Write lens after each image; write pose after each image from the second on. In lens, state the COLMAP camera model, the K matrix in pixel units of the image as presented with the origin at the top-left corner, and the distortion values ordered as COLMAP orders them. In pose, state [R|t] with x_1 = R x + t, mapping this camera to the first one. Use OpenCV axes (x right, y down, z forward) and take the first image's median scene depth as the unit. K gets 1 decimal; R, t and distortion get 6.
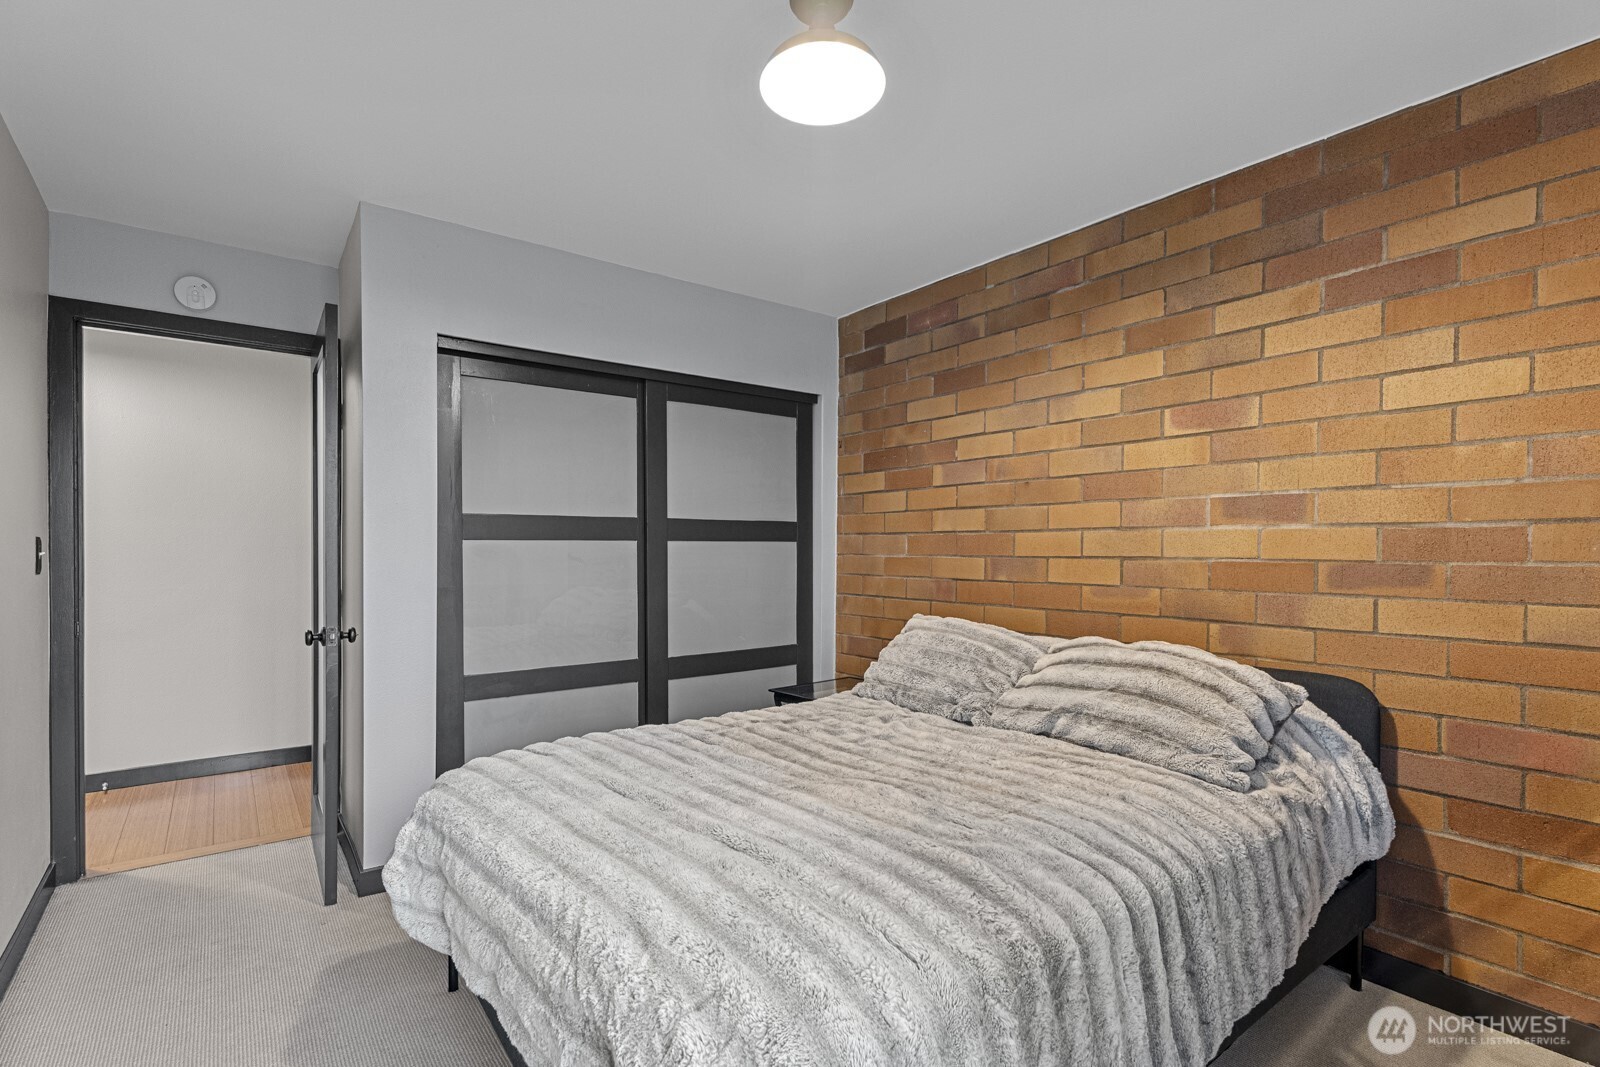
lens RADIAL K [[737.7, 0, 798.3], [0, 737.7, 543.8], [0, 0, 1]] dist [0.001827, -0.000110]
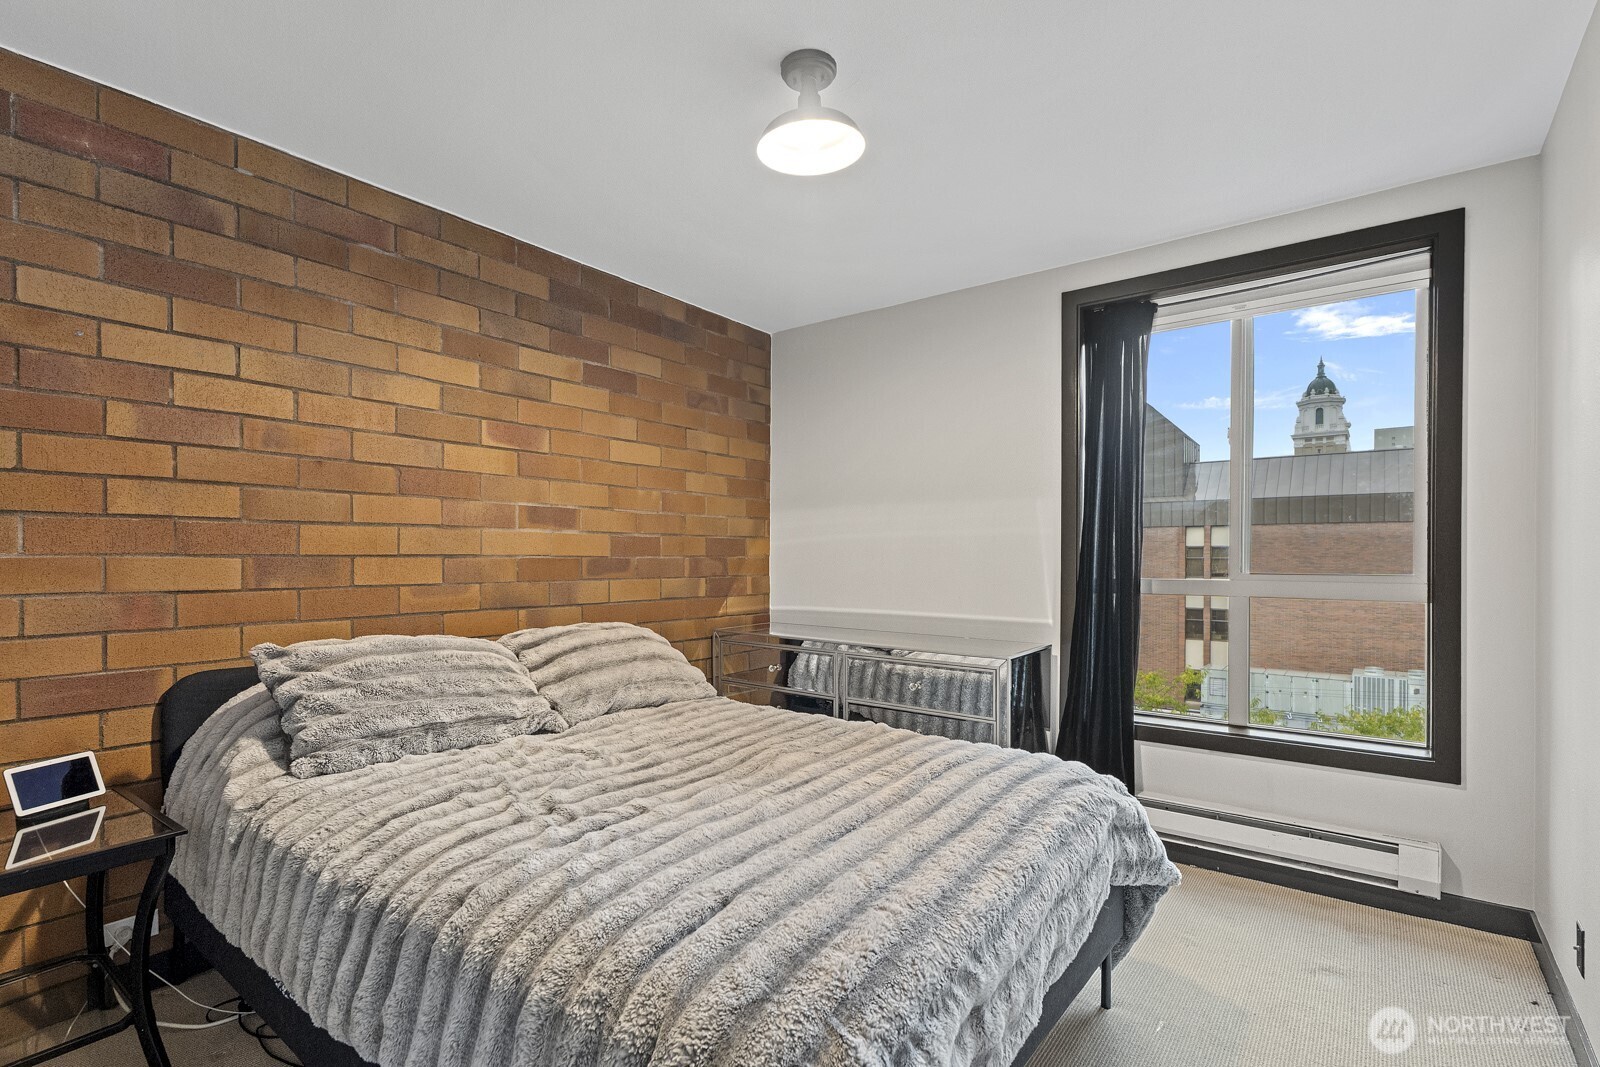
lens RADIAL K [[737.4, 0, 798.7], [0, 737.4, 545.4], [0, 0, 1]] dist [0.001012, 0.000128]
pose [[-0.245801, 0.010143, 0.969267, -0.668912], [-0.009578, 0.999871, -0.012892, 0.013427], [-0.969273, -0.012452, -0.245672, 0.803950]]
